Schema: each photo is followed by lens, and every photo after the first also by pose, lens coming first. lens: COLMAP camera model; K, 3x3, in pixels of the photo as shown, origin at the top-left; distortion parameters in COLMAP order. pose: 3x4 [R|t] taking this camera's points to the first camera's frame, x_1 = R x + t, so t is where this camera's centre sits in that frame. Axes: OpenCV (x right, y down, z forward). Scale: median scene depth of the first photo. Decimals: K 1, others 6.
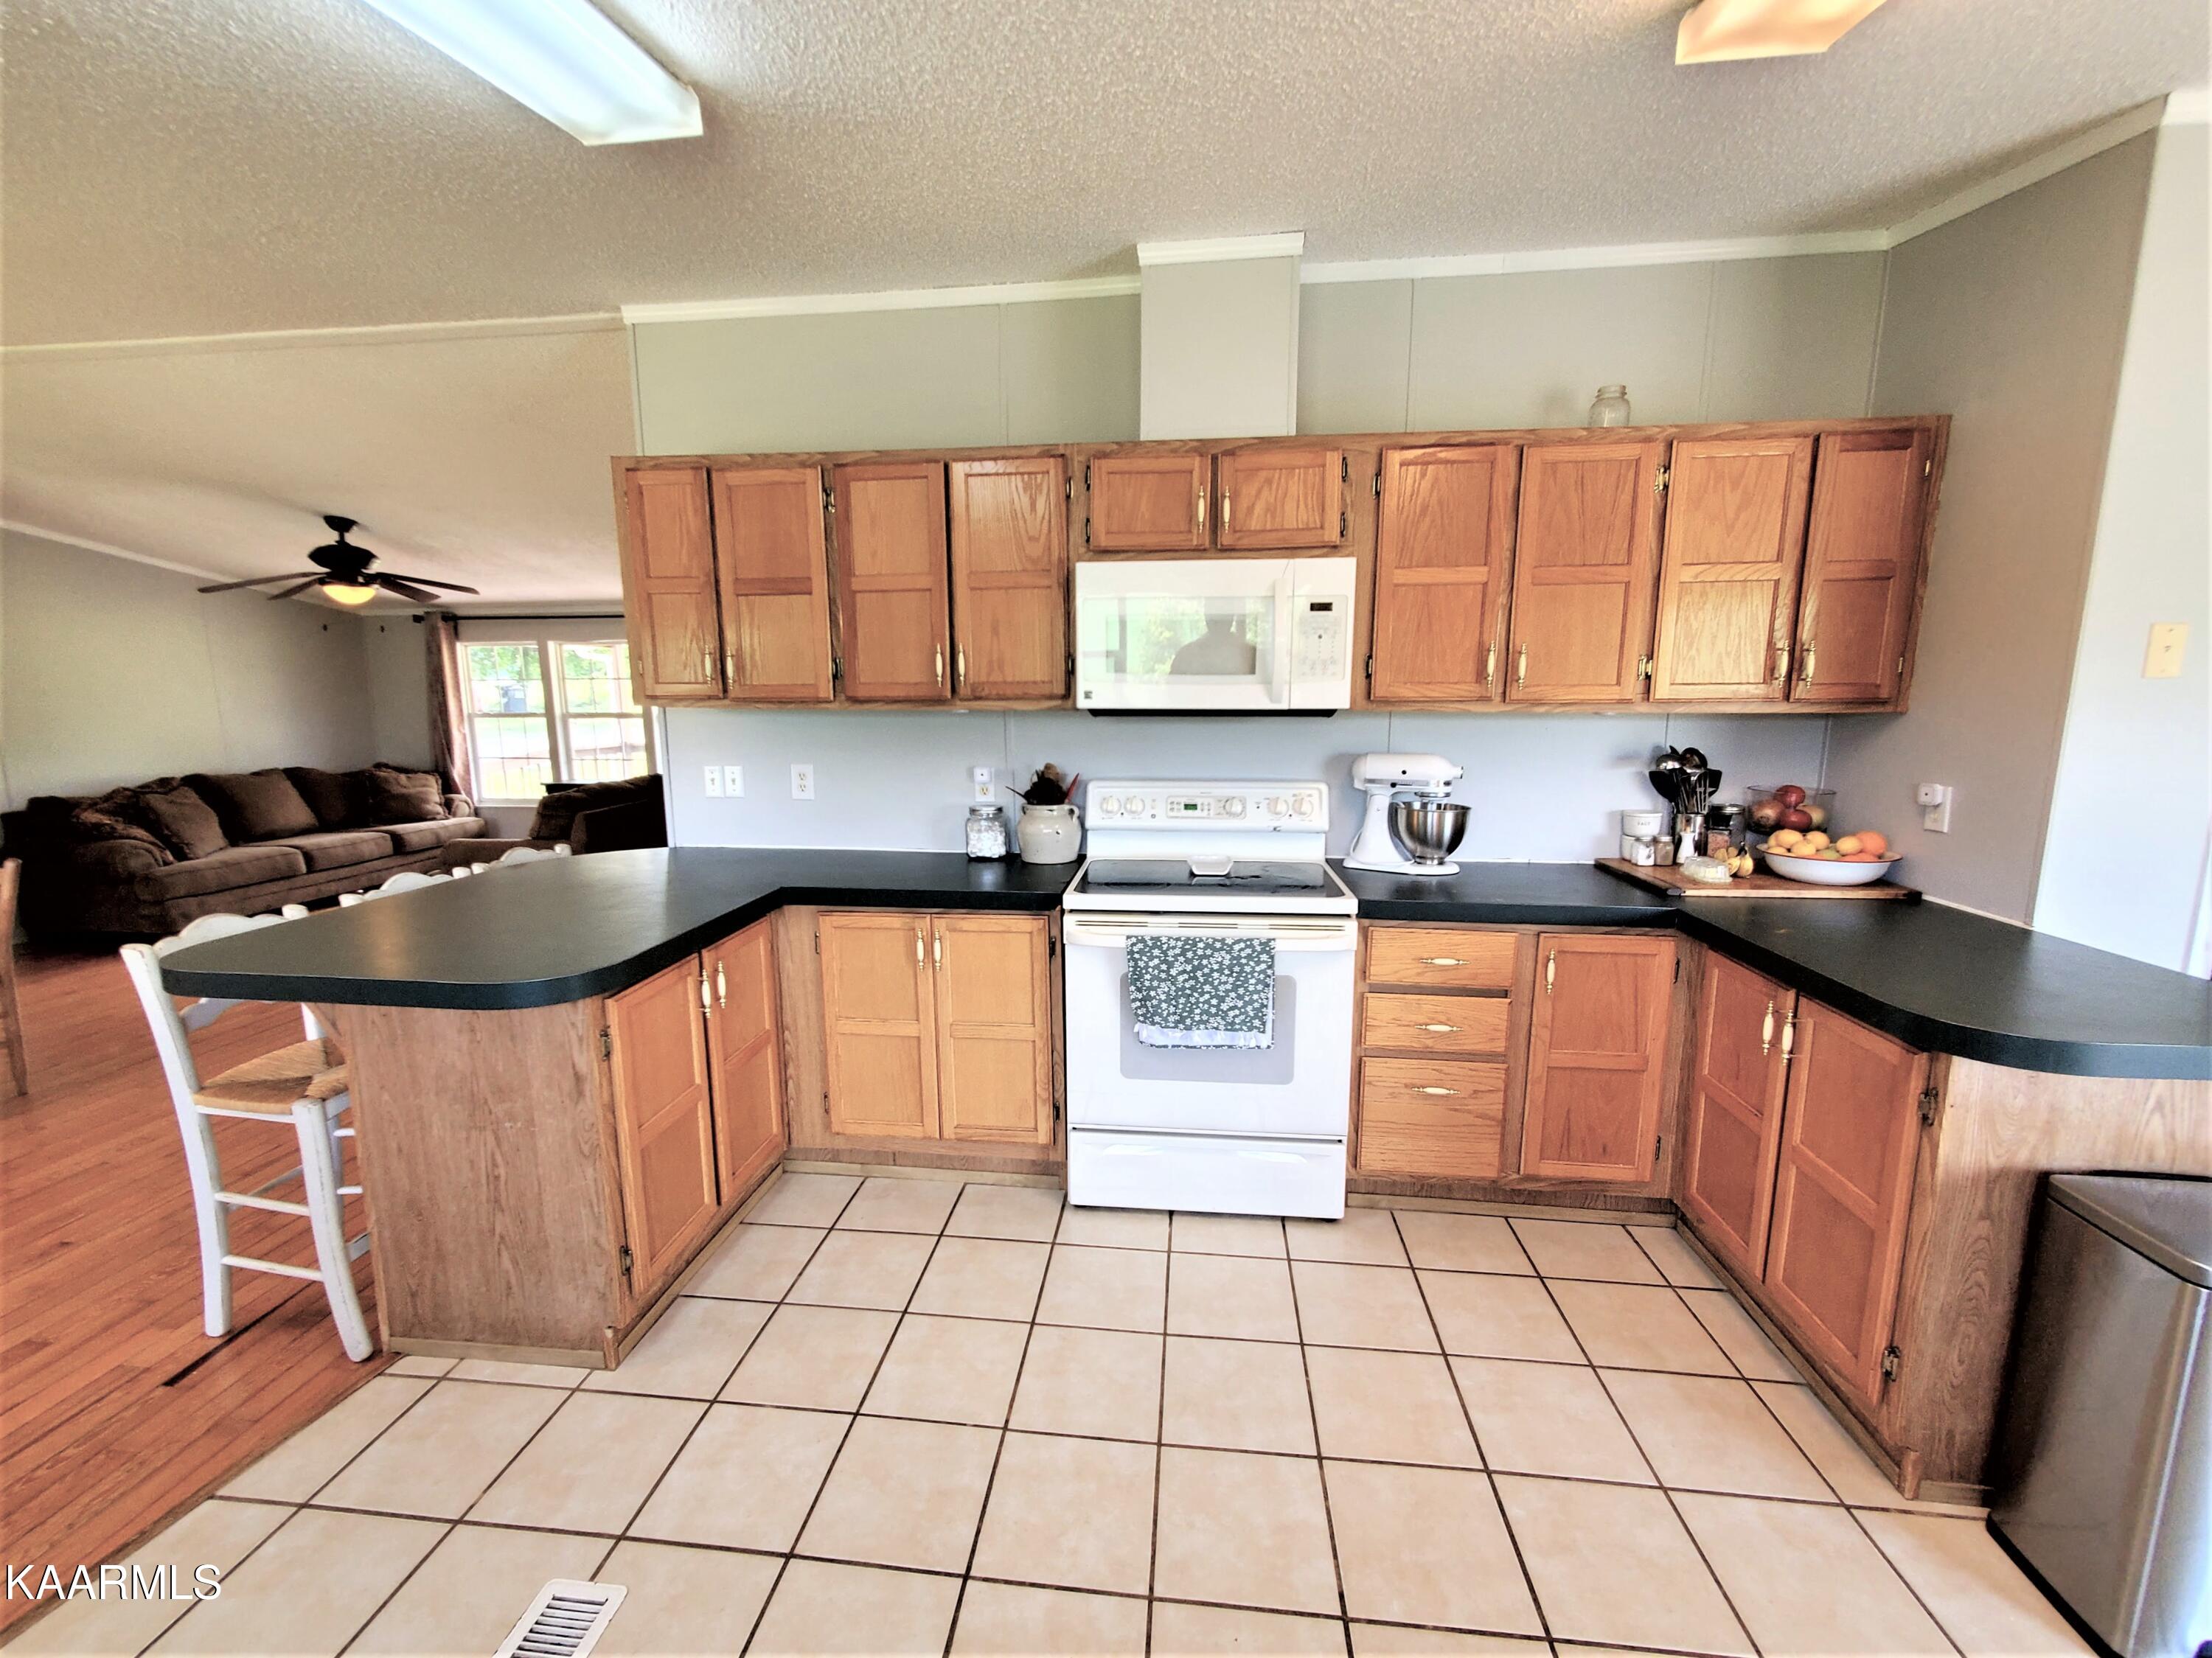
lens RADIAL K [[920.9, 0, 1106.0], [0, 920.9, 829.0], [0, 0, 1]] dist [0.008069, -0.000058]
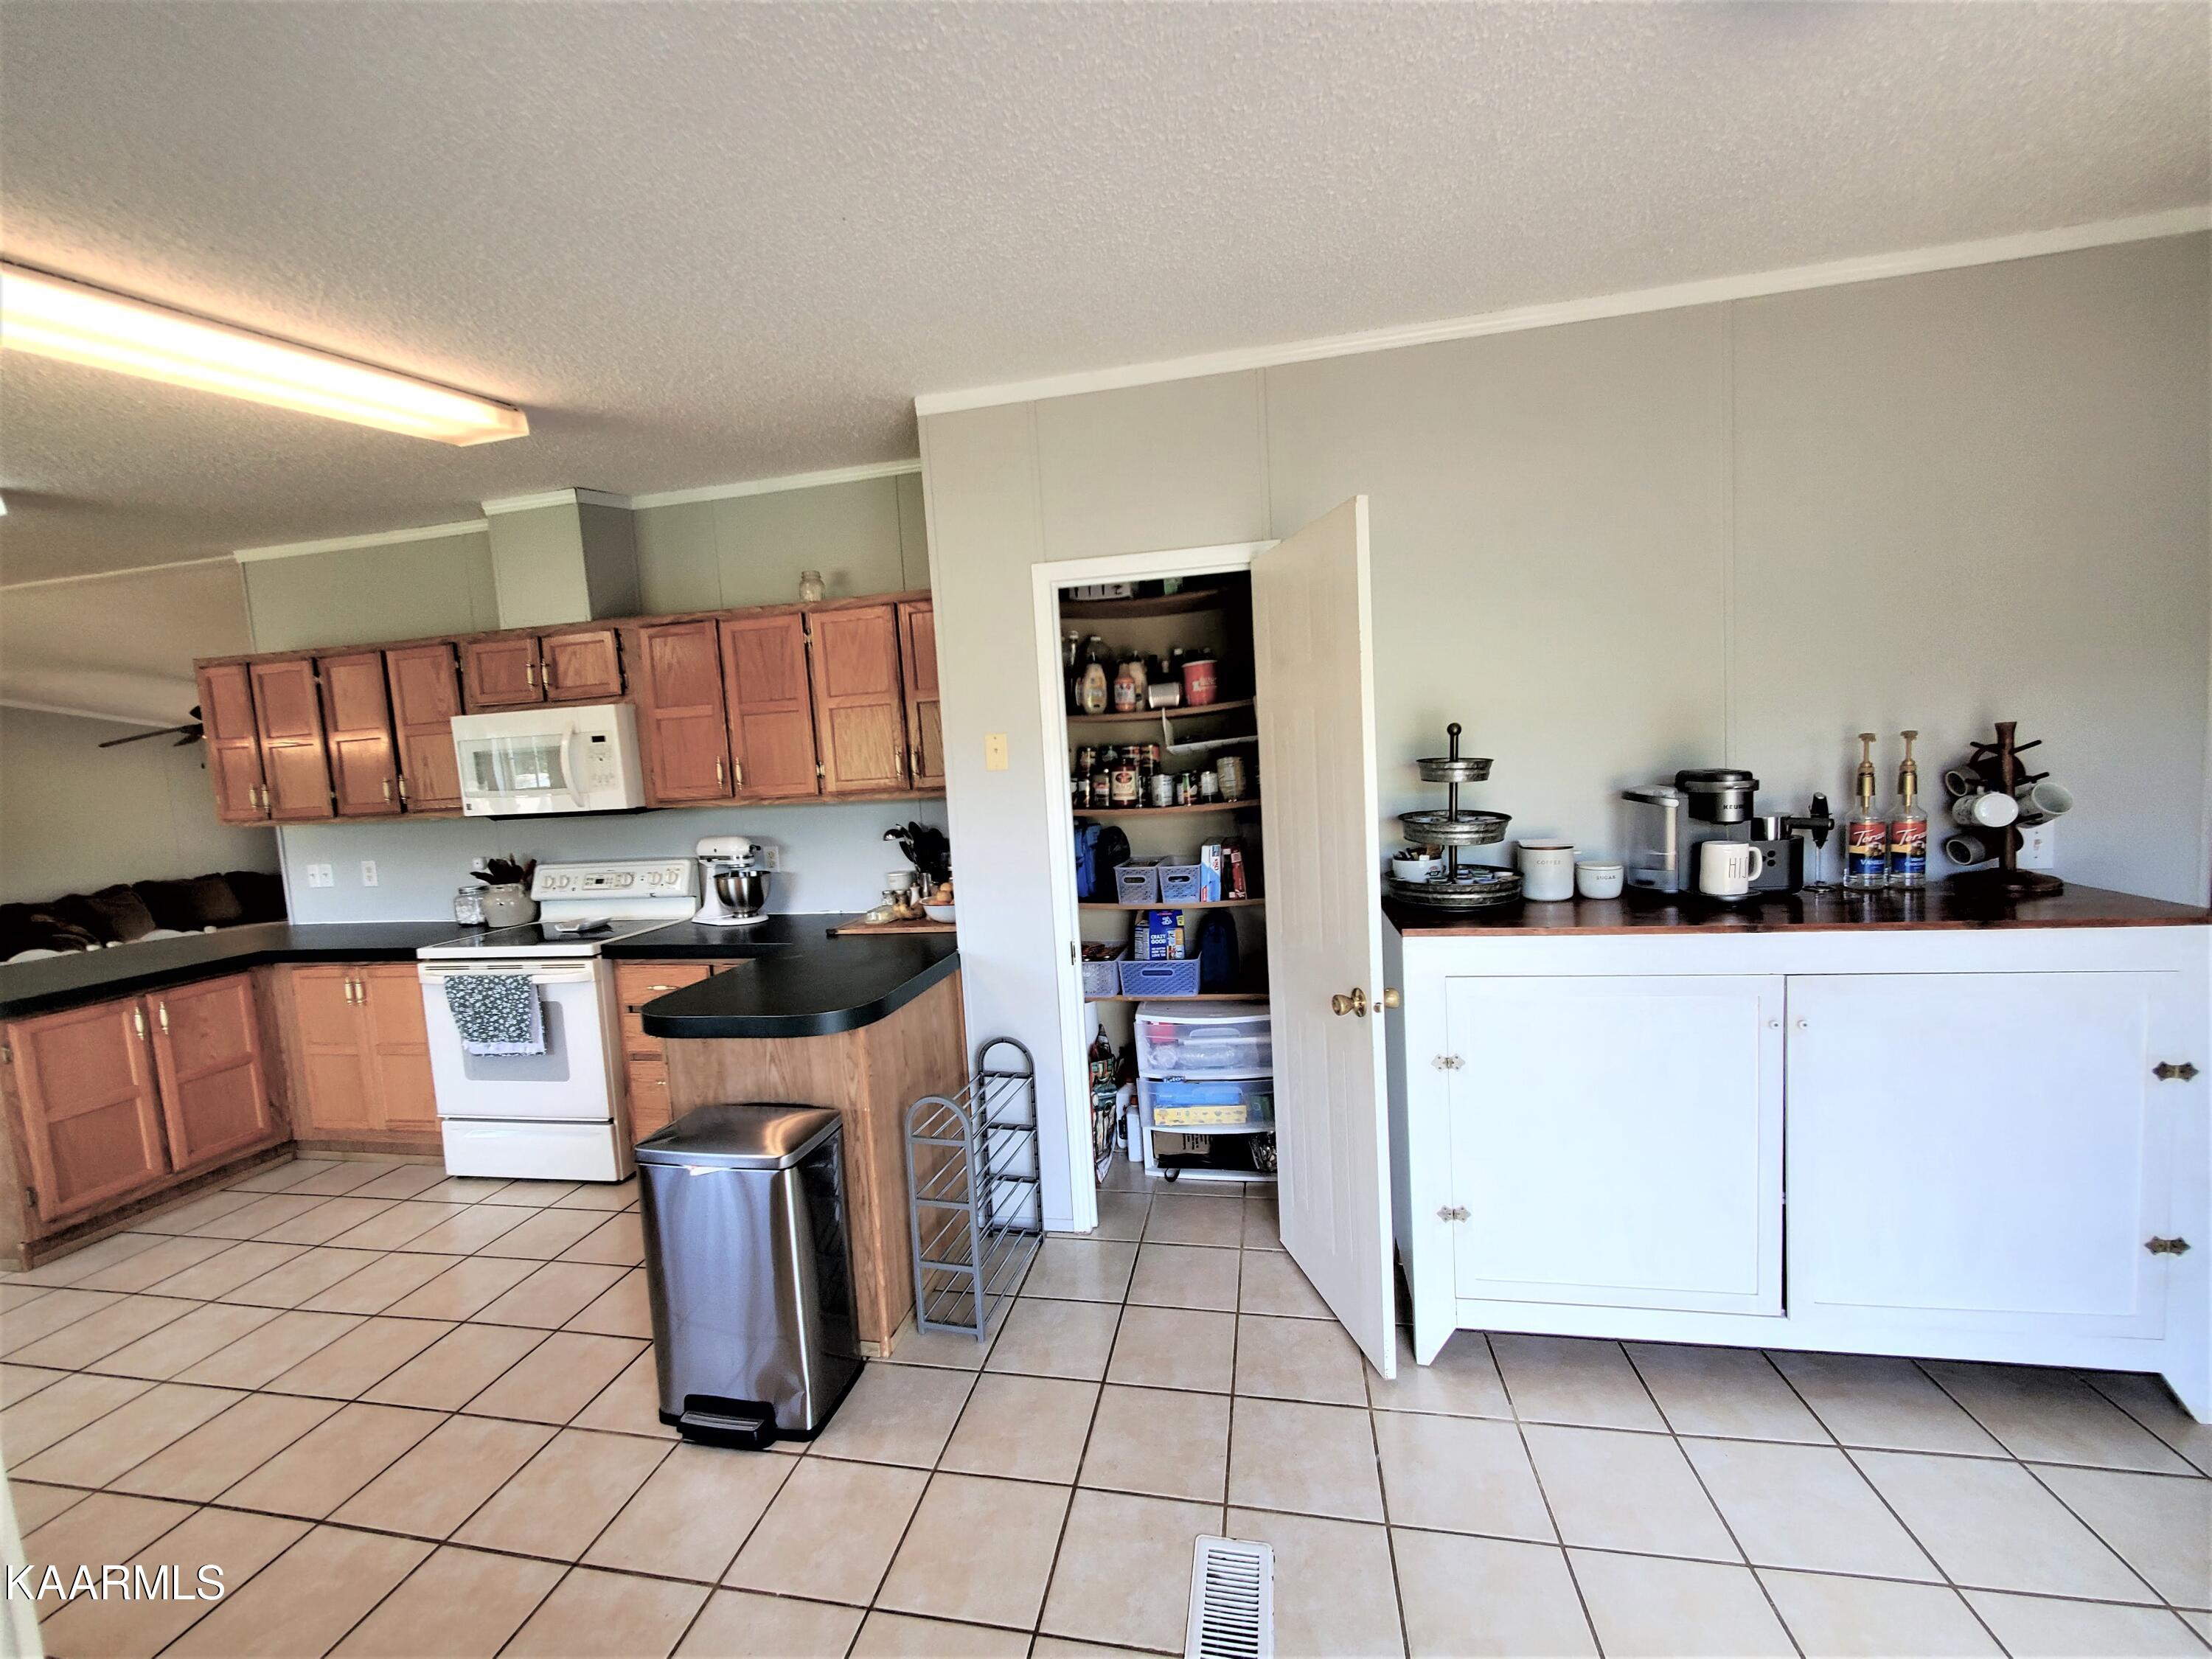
lens RADIAL K [[872.5, 0, 1106.0], [0, 872.5, 829.5], [0, 0, 1]] dist [0.007855, 0.000173]
pose [[0.995005, -0.044763, -0.089225, 1.102519], [0.038136, 0.996481, -0.074637, 0.028300], [0.092252, 0.070861, 0.993211, -0.253311]]
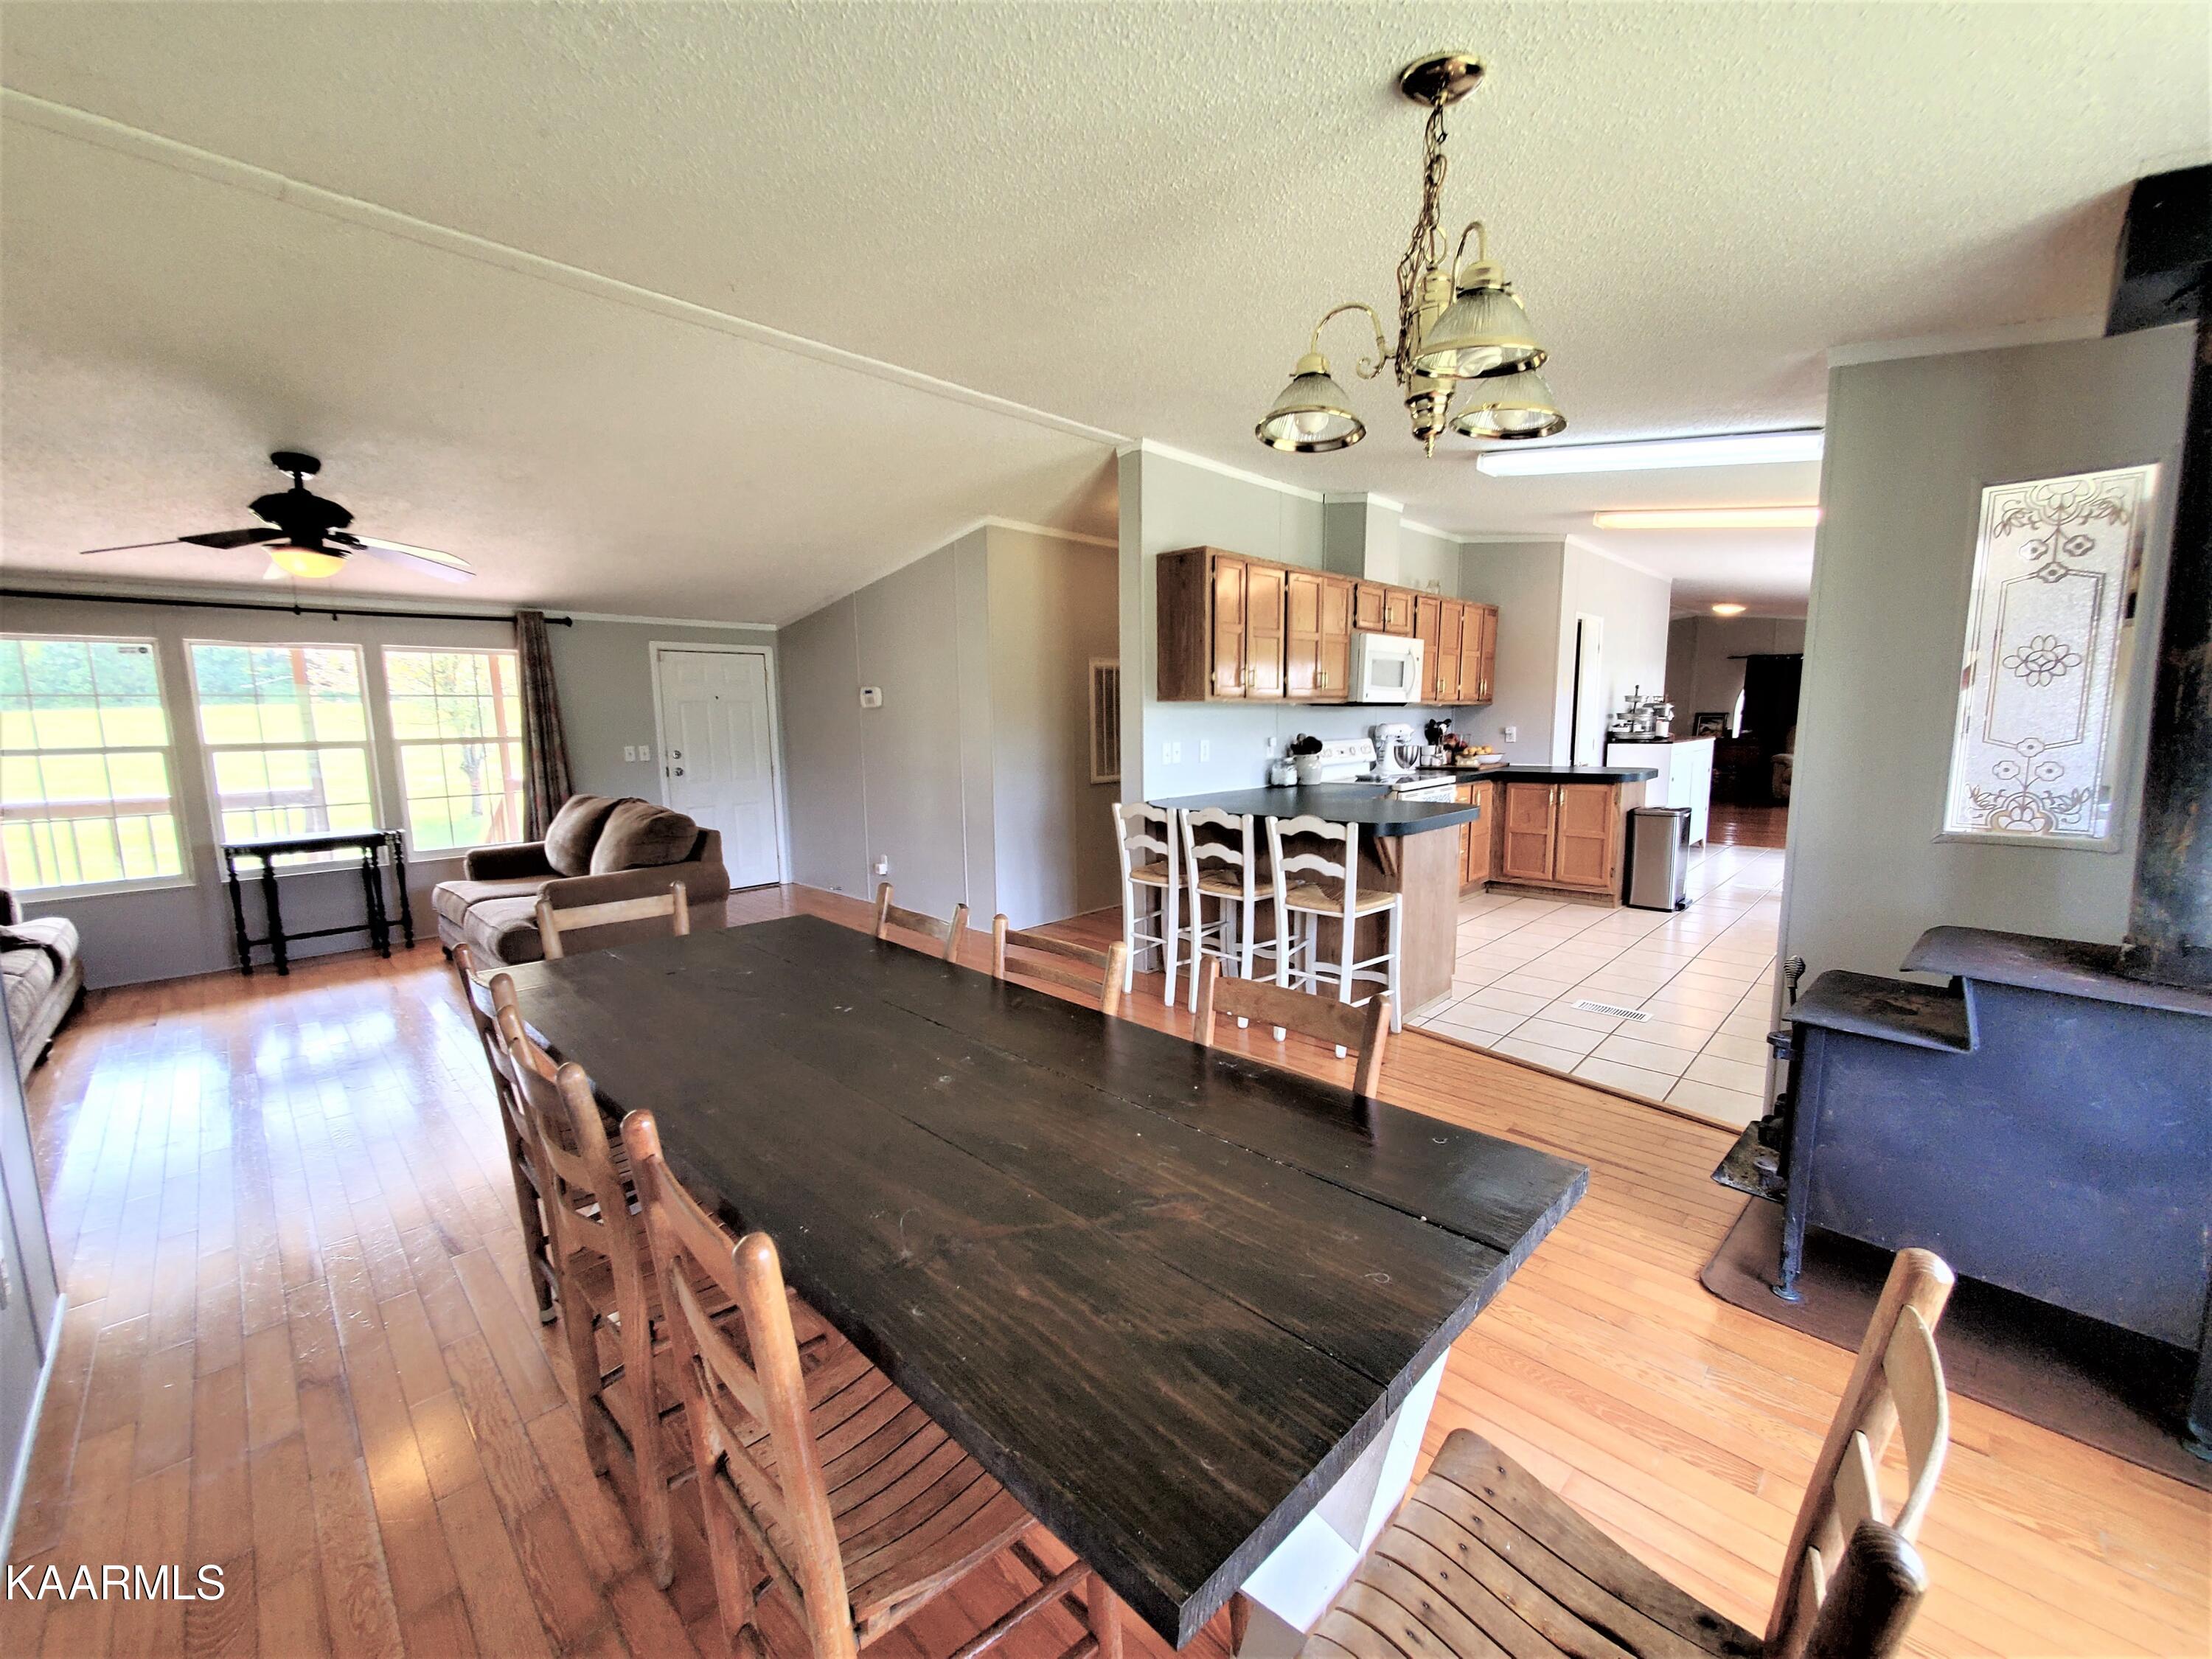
lens RADIAL K [[872.5, 0, 1106.0], [0, 872.5, 829.5], [0, 0, 1]] dist [0.007855, 0.000173]
pose [[0.612919, -0.106984, 0.782870, -2.051425], [0.133454, 0.990574, 0.030885, 0.018125], [-0.778794, 0.085547, 0.621418, 0.253614]]
